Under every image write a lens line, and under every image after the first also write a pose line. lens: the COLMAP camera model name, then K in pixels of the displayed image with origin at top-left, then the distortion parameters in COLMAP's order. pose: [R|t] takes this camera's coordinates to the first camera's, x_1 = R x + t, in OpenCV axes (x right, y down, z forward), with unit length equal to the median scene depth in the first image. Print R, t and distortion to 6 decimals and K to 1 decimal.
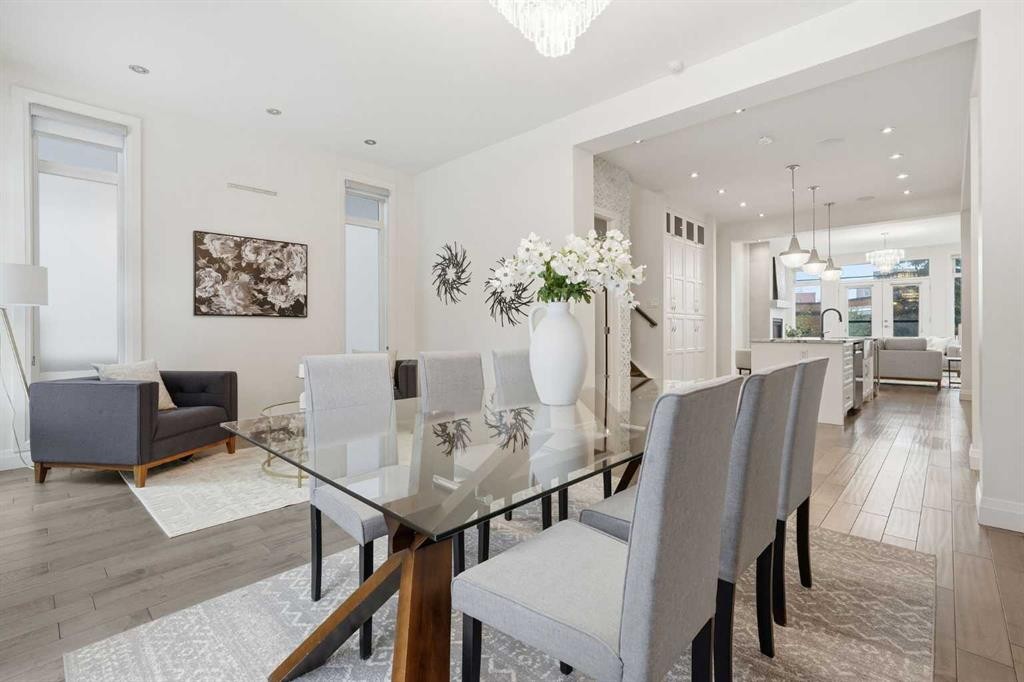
lens RADIAL K [[451.1, 0, 519.7], [0, 451.1, 328.6], [0, 0, 1]] dist [-0.006351, 0.005312]
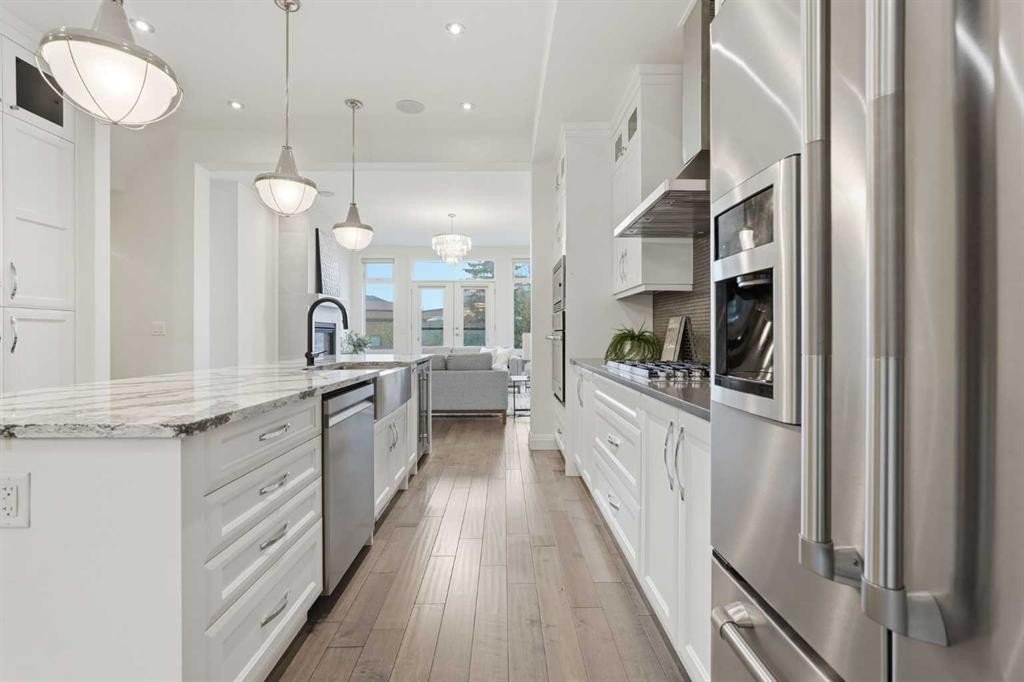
lens RADIAL K [[451.1, 0, 508.1], [0, 451.1, 334.6], [0, 0, 1]] dist [-0.006351, 0.005312]
pose [[0.718024, 0.000599, 0.696018, 0.310300], [-0.000885, 1.000000, 0.000053, -0.005519], [-0.696018, -0.000654, 0.718024, 0.343187]]
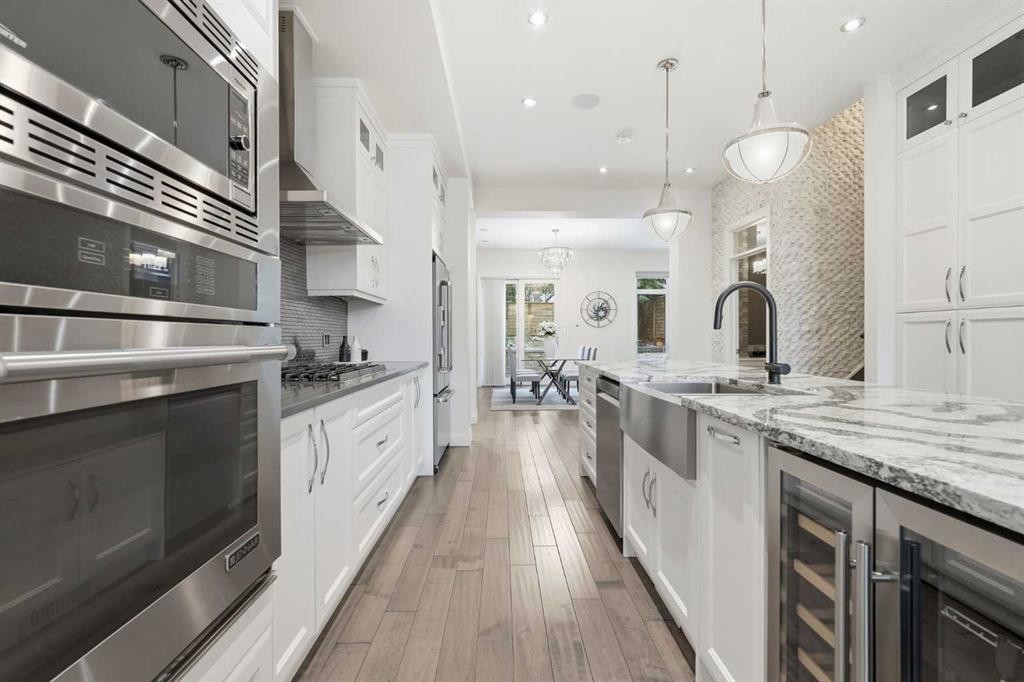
lens RADIAL K [[451.1, 0, 511.7], [0, 451.1, 338.8], [0, 0, 1]] dist [-0.006351, 0.005312]
pose [[-0.709465, 0.005498, -0.704719, 0.618410], [0.007032, 0.999975, 0.000722, -0.005513], [0.704705, -0.004444, -0.709486, 0.679111]]
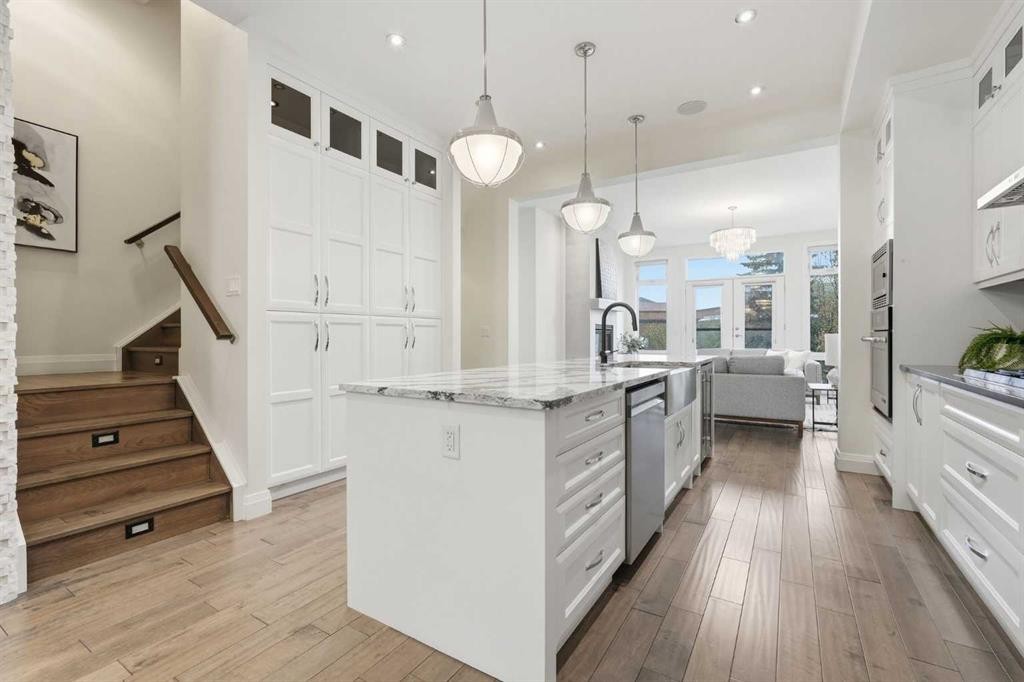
lens RADIAL K [[451.1, 0, 516.3], [0, 451.1, 336.8], [0, 0, 1]] dist [-0.006351, 0.005312]
pose [[0.977905, -0.000672, 0.209050, 0.291903], [0.000132, 0.999997, 0.002597, -0.005509], [-0.209051, -0.002512, 0.977901, 0.333455]]
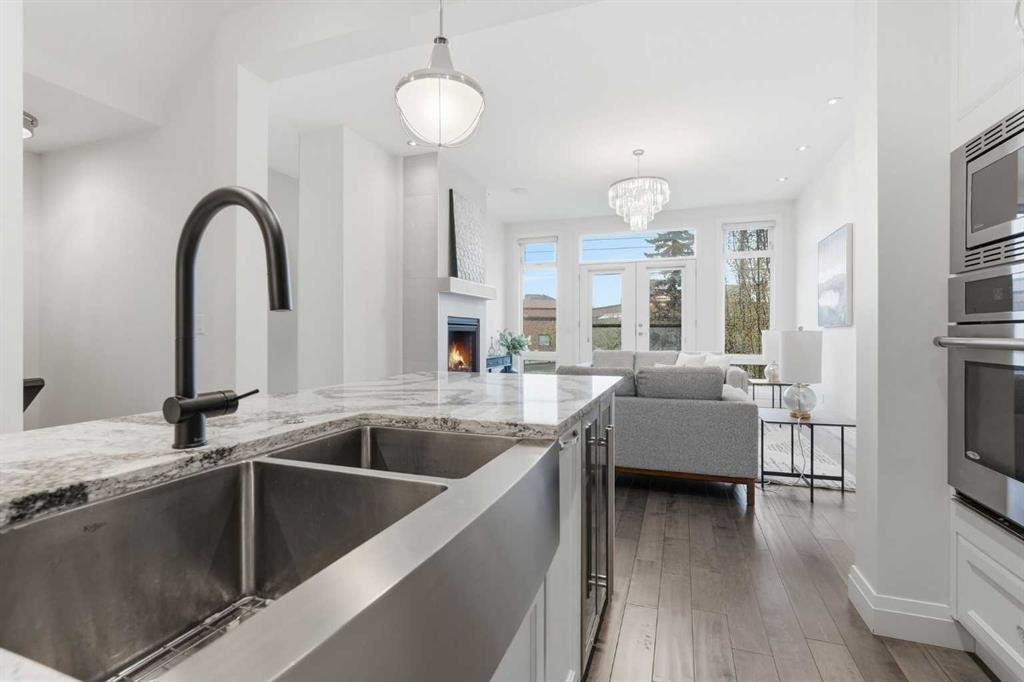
lens RADIAL K [[451.1, 0, 511.1], [0, 451.1, 337.5], [0, 0, 1]] dist [-0.006351, 0.005312]
pose [[0.920028, -0.001680, 0.391849, 0.434234], [-0.001857, 0.999961, 0.008645, -0.005212], [-0.391848, -0.008682, 0.919989, 0.532473]]
